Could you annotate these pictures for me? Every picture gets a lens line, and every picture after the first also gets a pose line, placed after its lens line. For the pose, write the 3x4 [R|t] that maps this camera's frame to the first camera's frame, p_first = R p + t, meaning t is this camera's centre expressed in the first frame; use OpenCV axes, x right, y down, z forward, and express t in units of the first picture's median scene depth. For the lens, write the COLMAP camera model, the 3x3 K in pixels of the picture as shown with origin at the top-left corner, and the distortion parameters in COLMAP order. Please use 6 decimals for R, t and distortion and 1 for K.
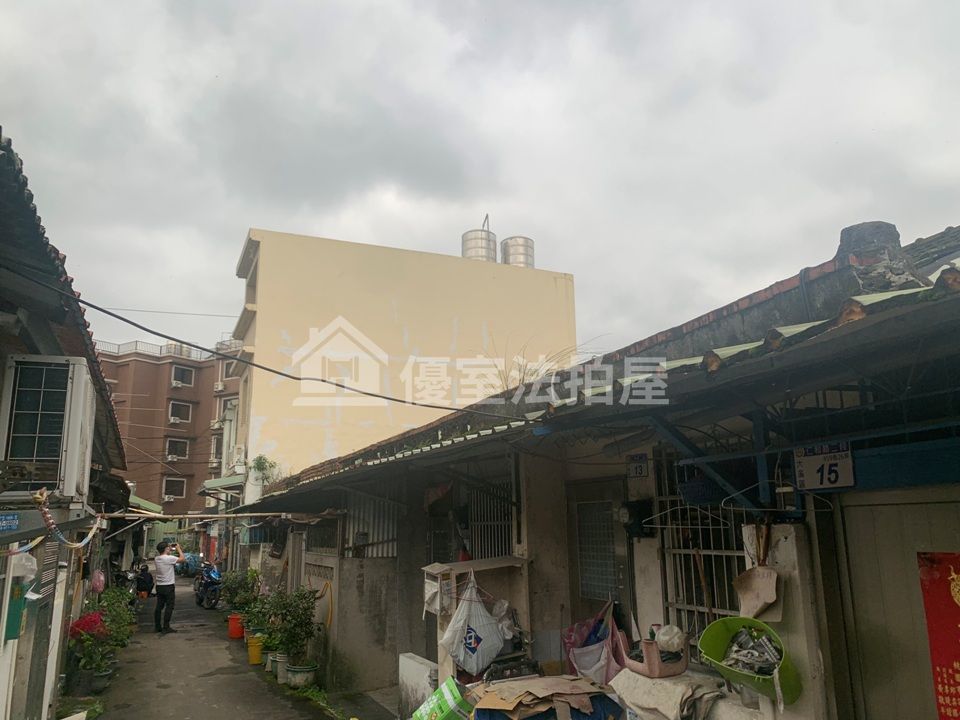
lens RADIAL K [[734.5, 0, 485.0], [0, 734.5, 358.6], [0, 0, 1]] dist [0.006227, -0.004664]
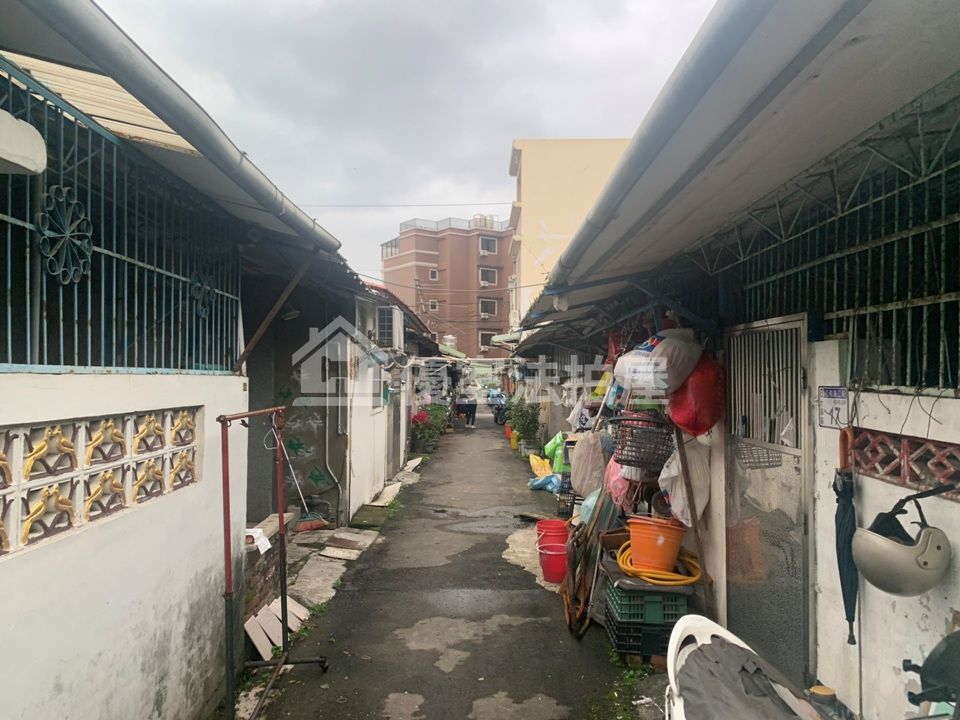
lens RADIAL K [[734.5, 0, 479.0], [0, 734.5, 365.2], [0, 0, 1]] dist [0.006227, -0.004664]
pose [[0.913246, 0.009450, -0.407299, 0.152345], [0.075776, 0.978347, 0.192603, -0.047716], [0.400300, -0.206757, 0.892755, -0.246613]]
